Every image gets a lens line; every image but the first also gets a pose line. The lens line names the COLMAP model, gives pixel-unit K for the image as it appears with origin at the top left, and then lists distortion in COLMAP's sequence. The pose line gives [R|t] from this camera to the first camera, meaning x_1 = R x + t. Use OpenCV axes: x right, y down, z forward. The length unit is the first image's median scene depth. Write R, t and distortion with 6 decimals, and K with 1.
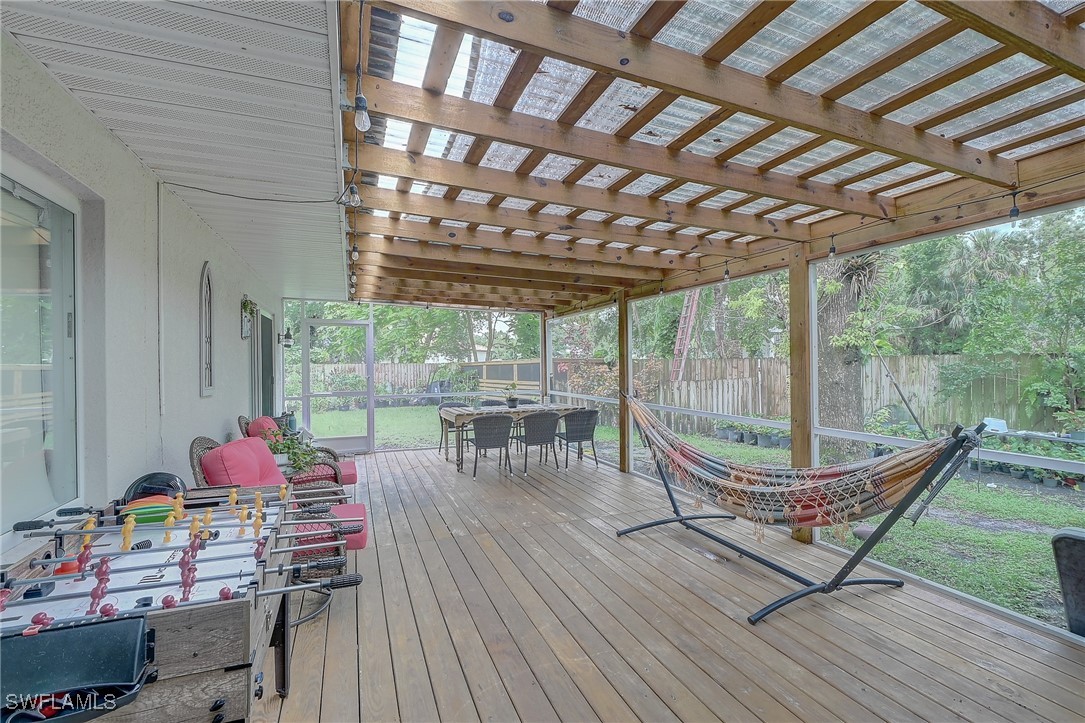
lens RADIAL K [[476.0, 0, 544.0], [0, 476.0, 363.7], [0, 0, 1]] dist [-0.000273, -0.002202]
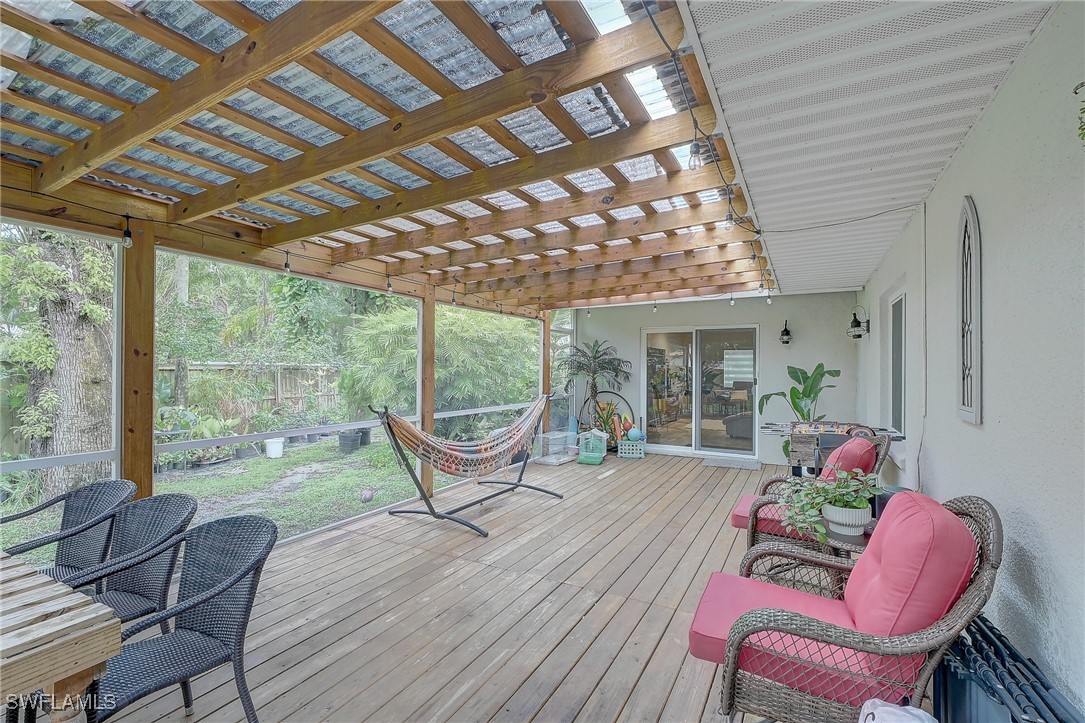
lens RADIAL K [[476.0, 0, 538.8], [0, 476.0, 365.6], [0, 0, 1]] dist [-0.000273, -0.002202]
pose [[-0.623207, 0.009366, 0.782001, -0.827212], [0.000560, 0.999933, -0.011530, 0.001034], [-0.782057, -0.006747, -0.623171, 1.766498]]
